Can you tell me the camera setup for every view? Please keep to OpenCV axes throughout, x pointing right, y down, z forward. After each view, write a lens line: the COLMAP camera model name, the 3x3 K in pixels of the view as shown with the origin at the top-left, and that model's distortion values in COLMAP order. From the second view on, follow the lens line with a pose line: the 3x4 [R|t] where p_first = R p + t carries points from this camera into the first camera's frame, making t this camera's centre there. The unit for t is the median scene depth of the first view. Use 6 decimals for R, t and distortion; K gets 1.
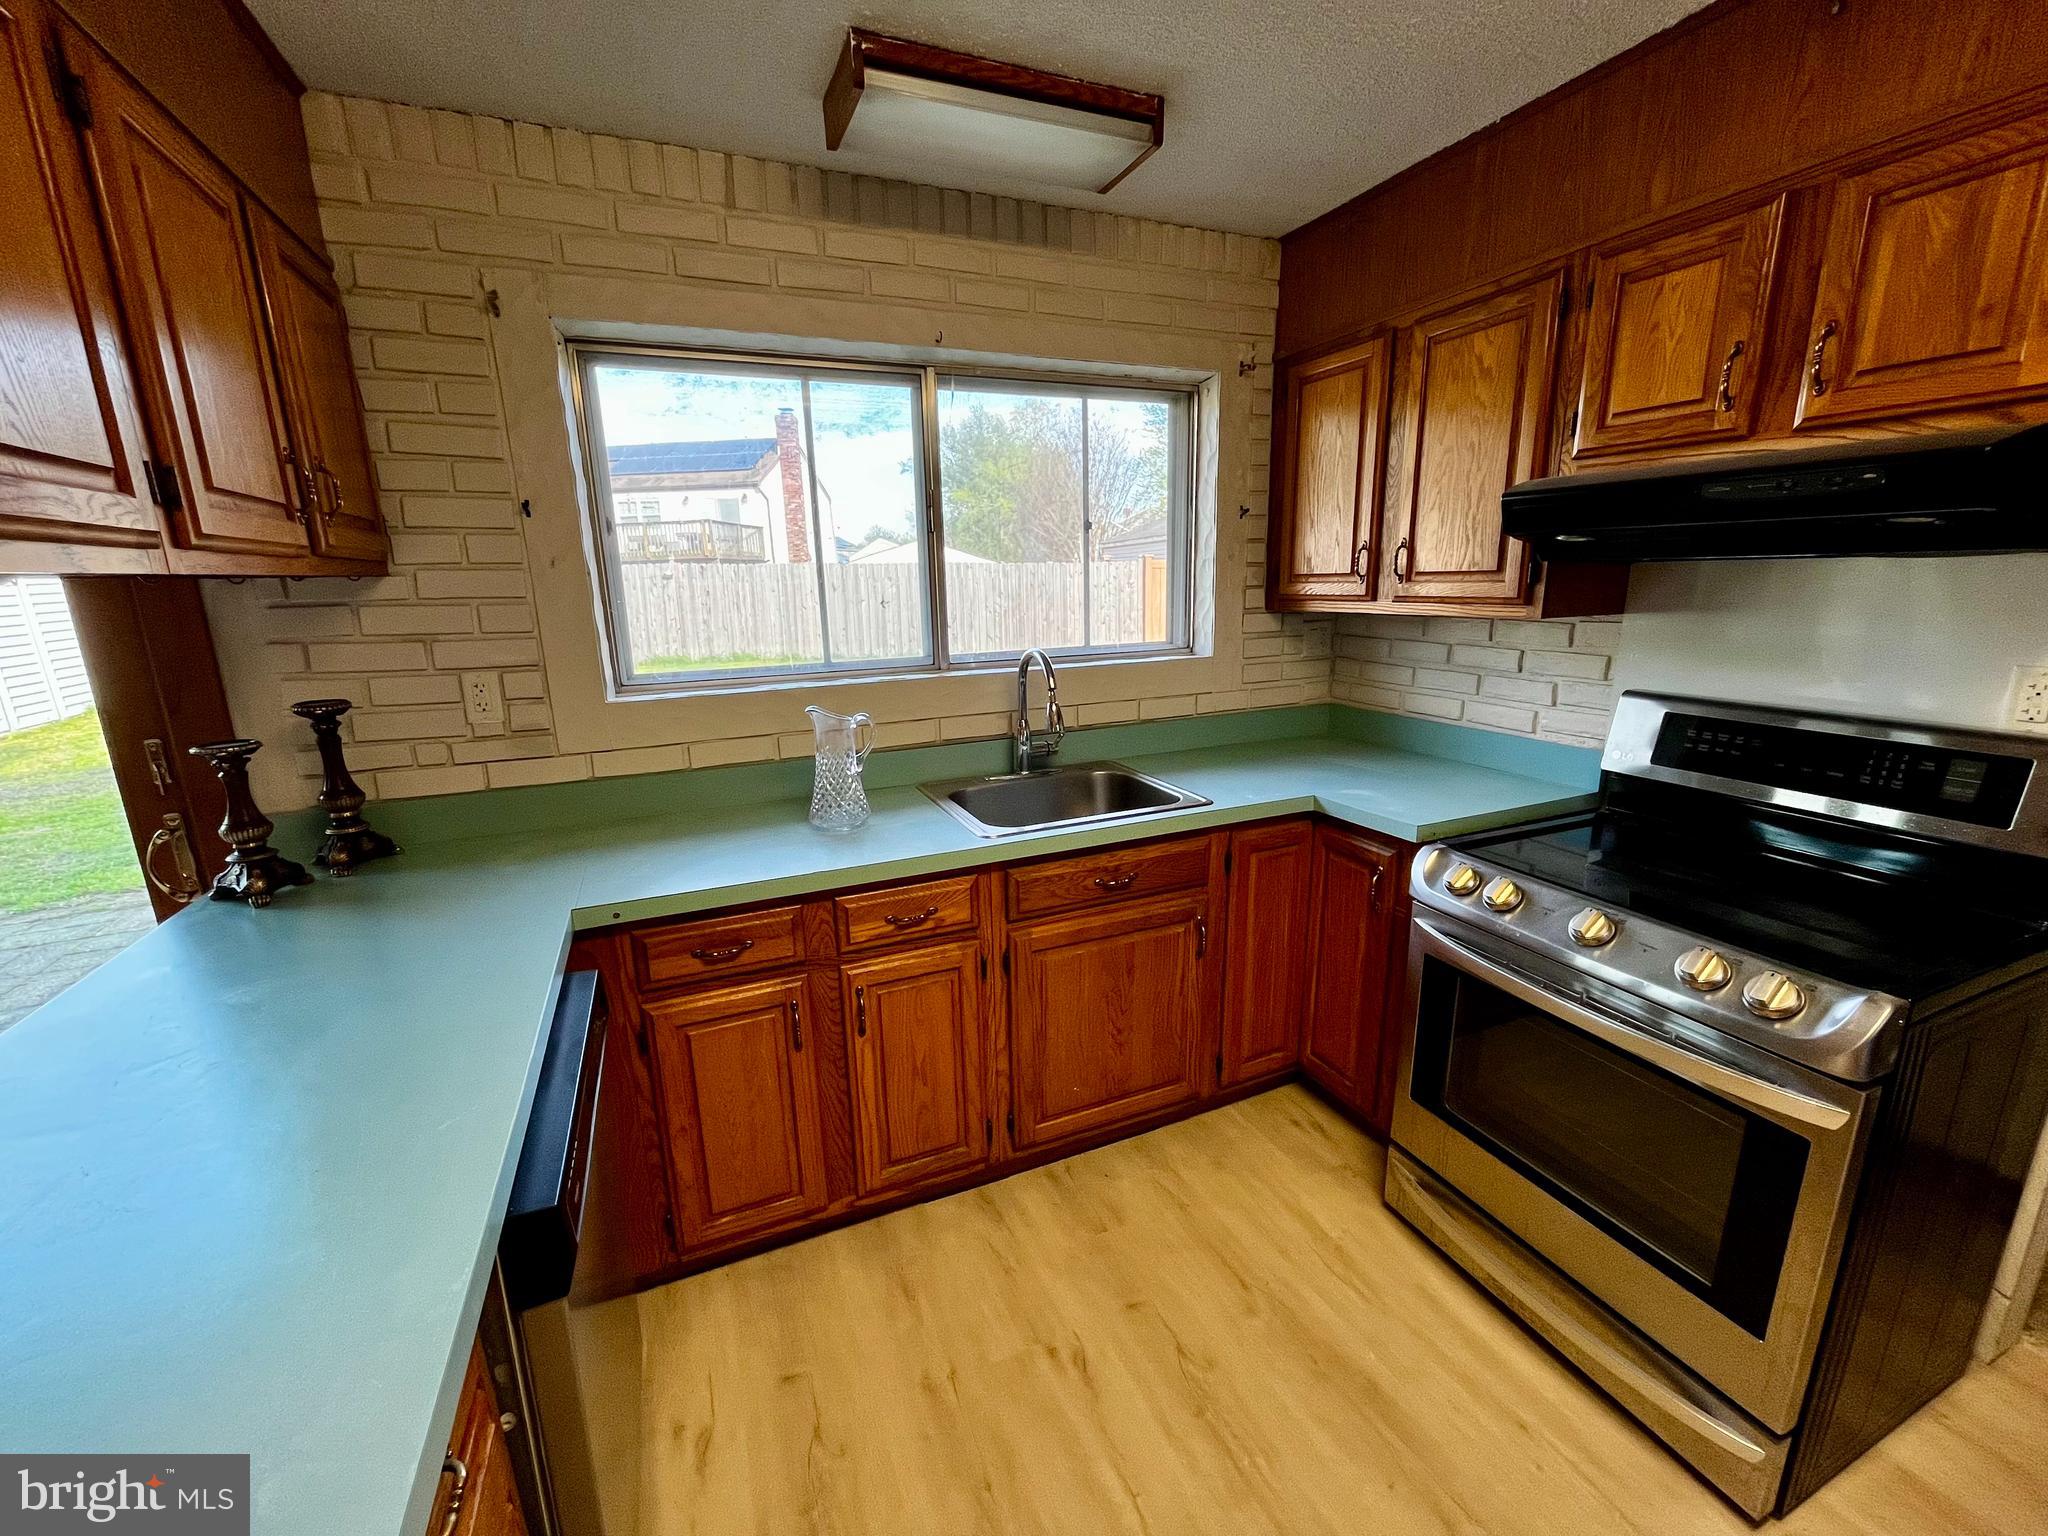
lens RADIAL K [[828.0, 0, 1022.4], [0, 828.0, 775.0], [0, 0, 1]] dist [0.001929, 0.000448]
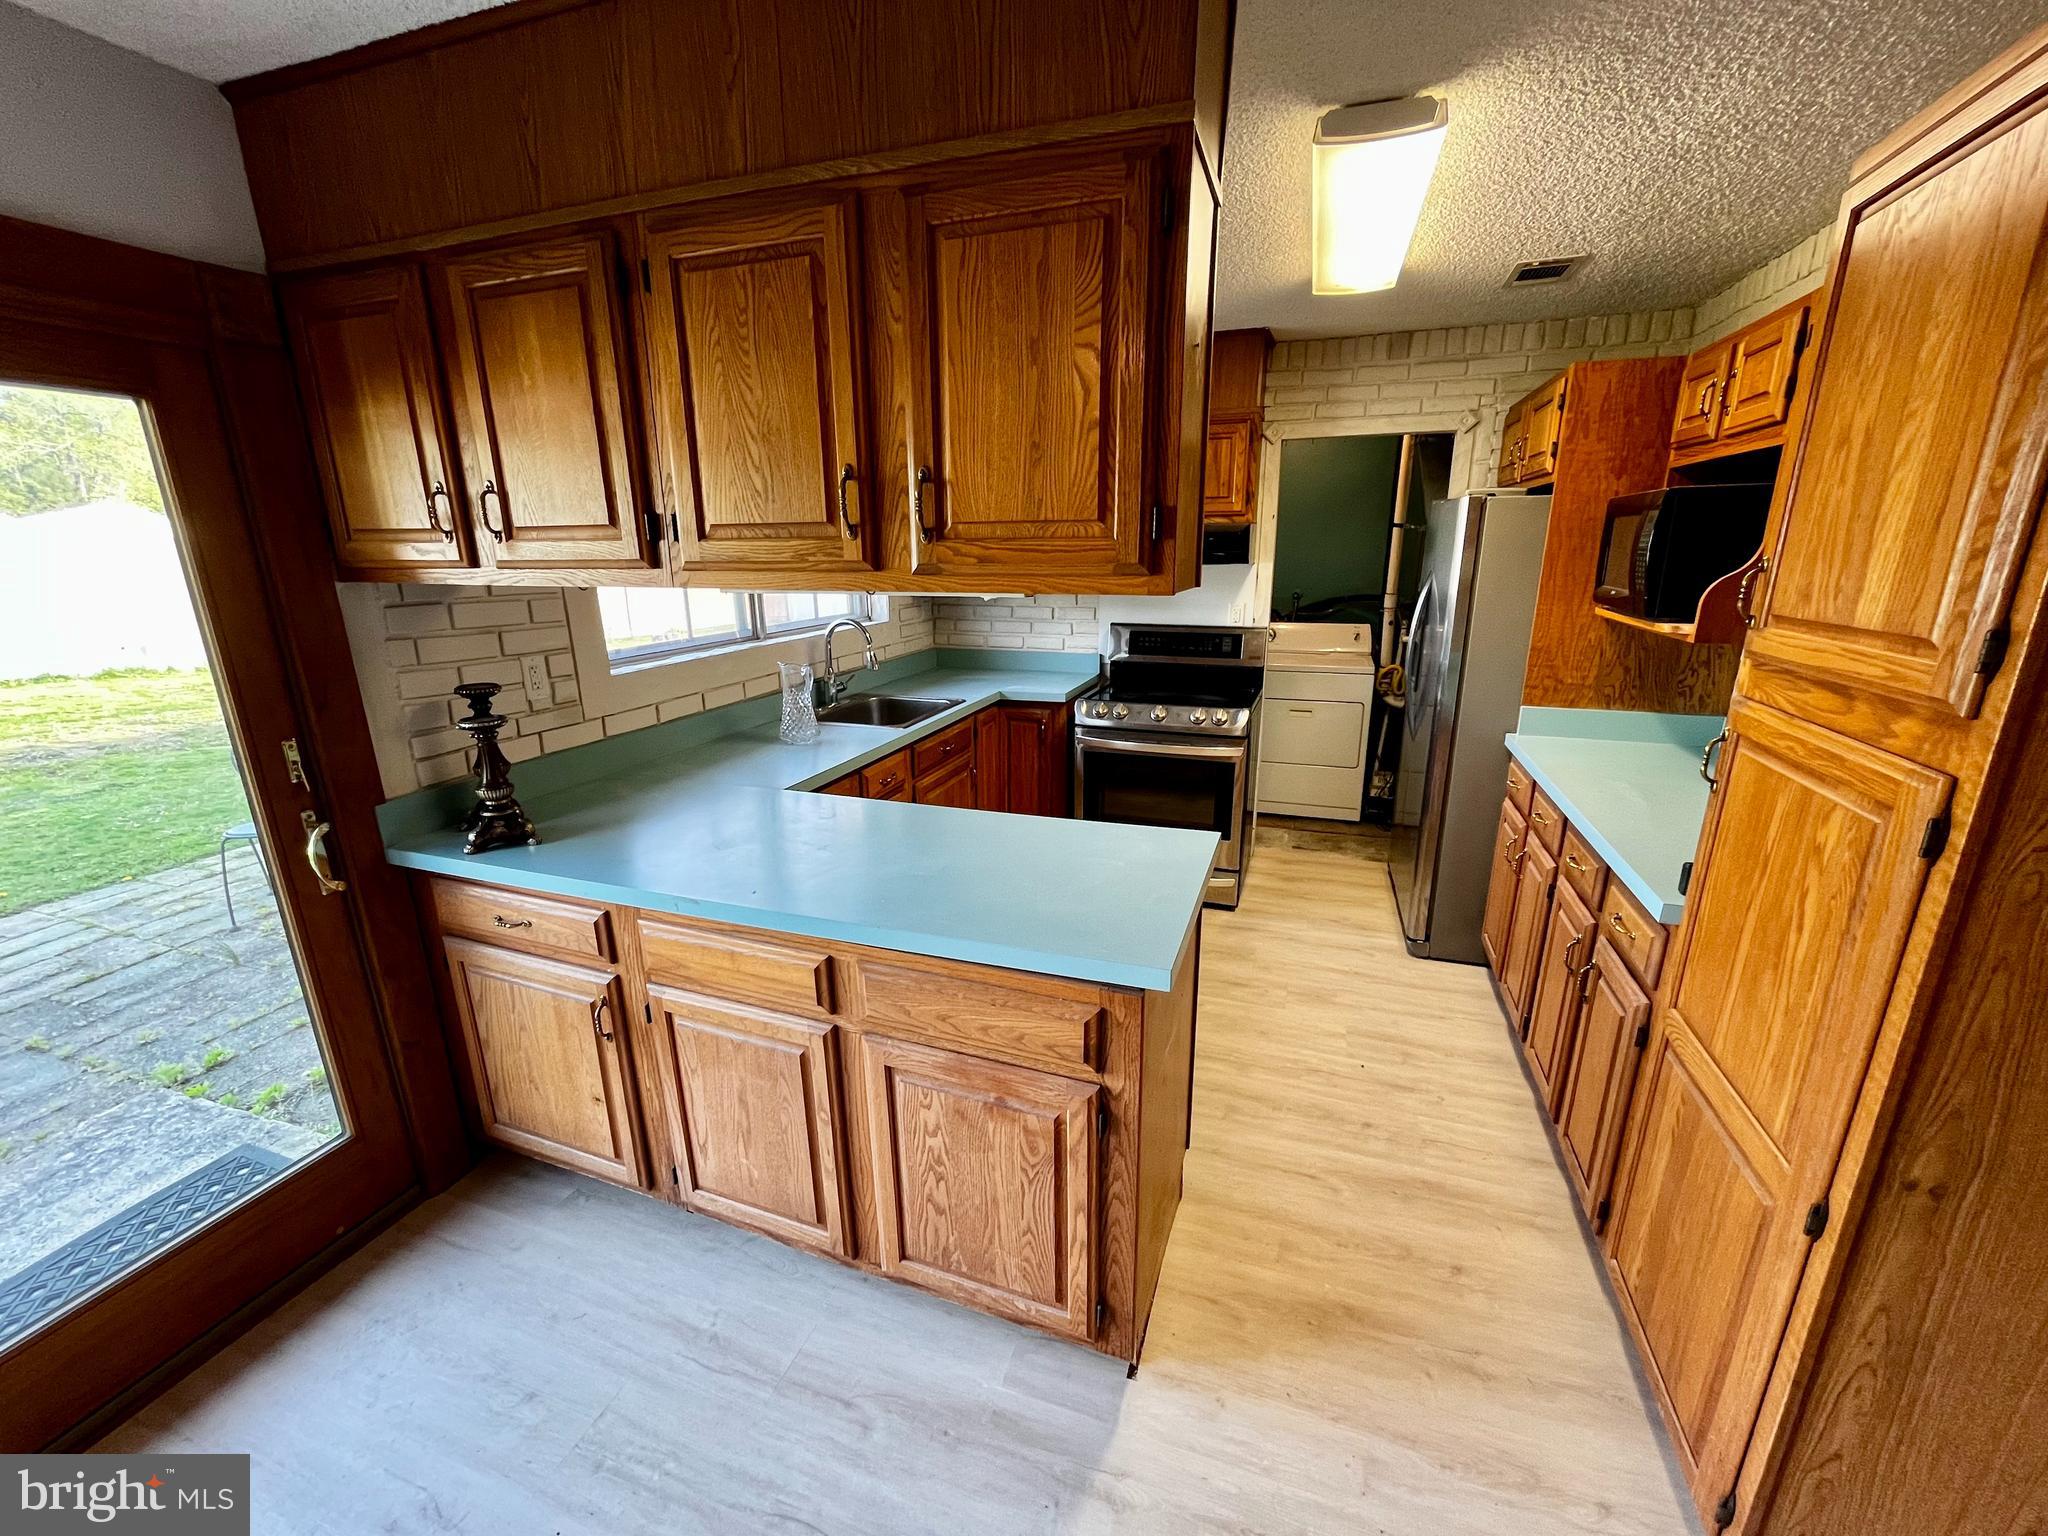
lens RADIAL K [[828.0, 0, 1017.7], [0, 828.0, 772.4], [0, 0, 1]] dist [0.001929, 0.000448]
pose [[0.681428, -0.179051, 0.709645, -1.024560], [0.164191, 0.982298, 0.090181, 0.045752], [-0.713230, 0.055066, 0.698764, -0.313077]]
